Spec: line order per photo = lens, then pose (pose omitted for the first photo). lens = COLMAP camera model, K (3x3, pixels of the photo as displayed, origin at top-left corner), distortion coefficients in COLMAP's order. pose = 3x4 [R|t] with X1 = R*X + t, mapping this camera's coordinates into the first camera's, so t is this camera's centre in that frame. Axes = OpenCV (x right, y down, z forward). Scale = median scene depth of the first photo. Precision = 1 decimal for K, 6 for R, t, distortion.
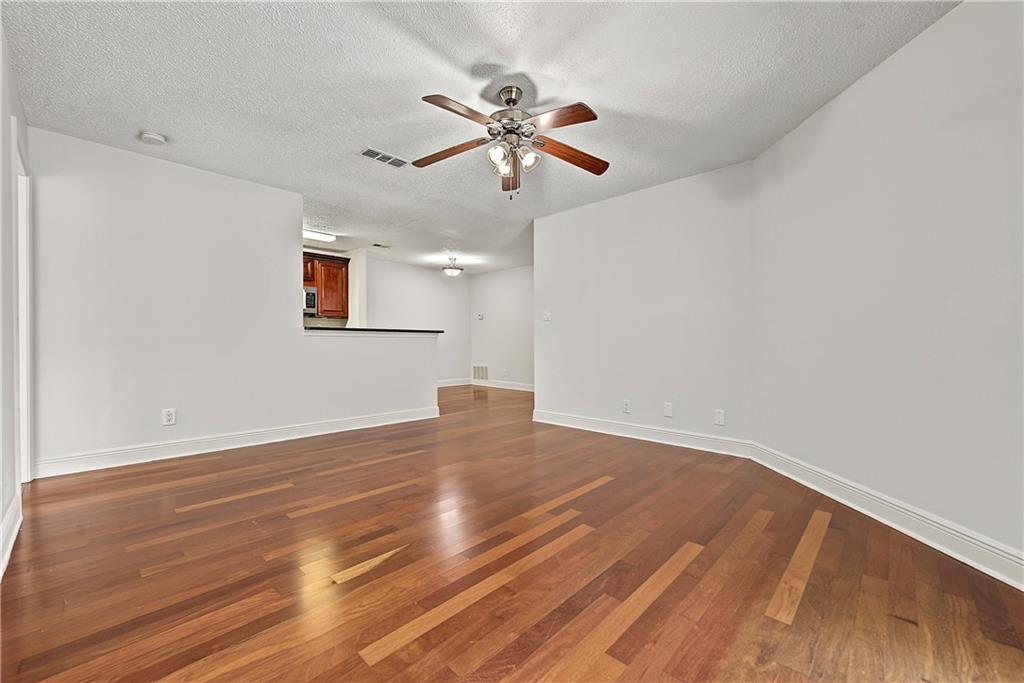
lens RADIAL K [[411.6, 0, 515.1], [0, 411.6, 346.0], [0, 0, 1]] dist [-0.000605, -0.000104]
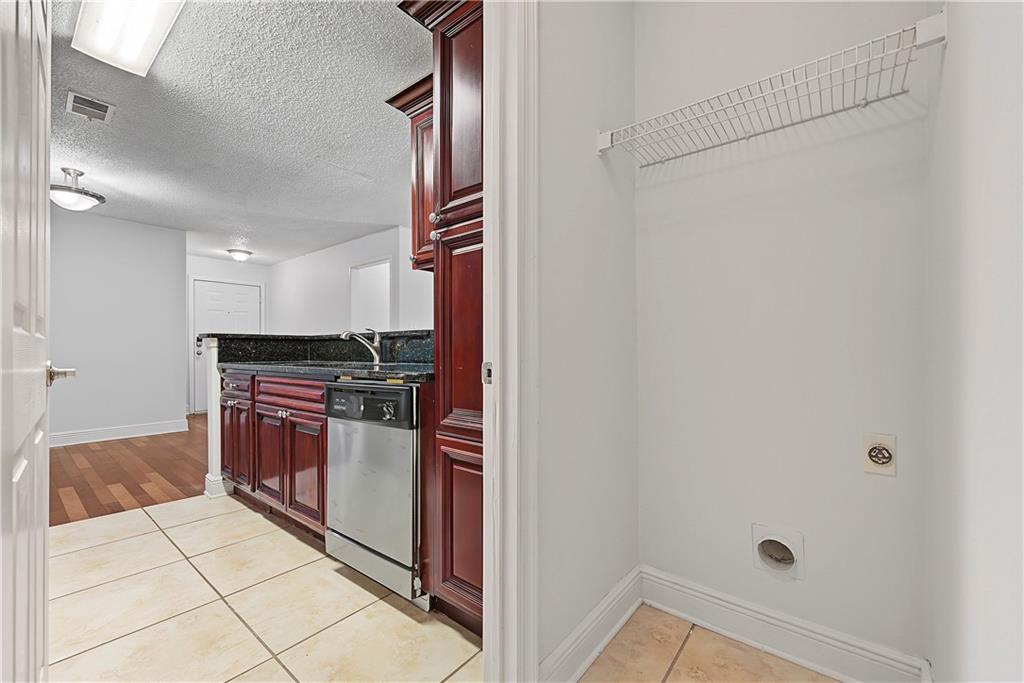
lens RADIAL K [[411.6, 0, 515.1], [0, 411.6, 346.0], [0, 0, 1]] dist [-0.000605, -0.000104]
pose [[-0.082792, 0.005028, 0.996554, -1.443262], [0.010355, 0.999938, -0.004184, -0.025532], [-0.996513, 0.009973, -0.082839, 1.239071]]
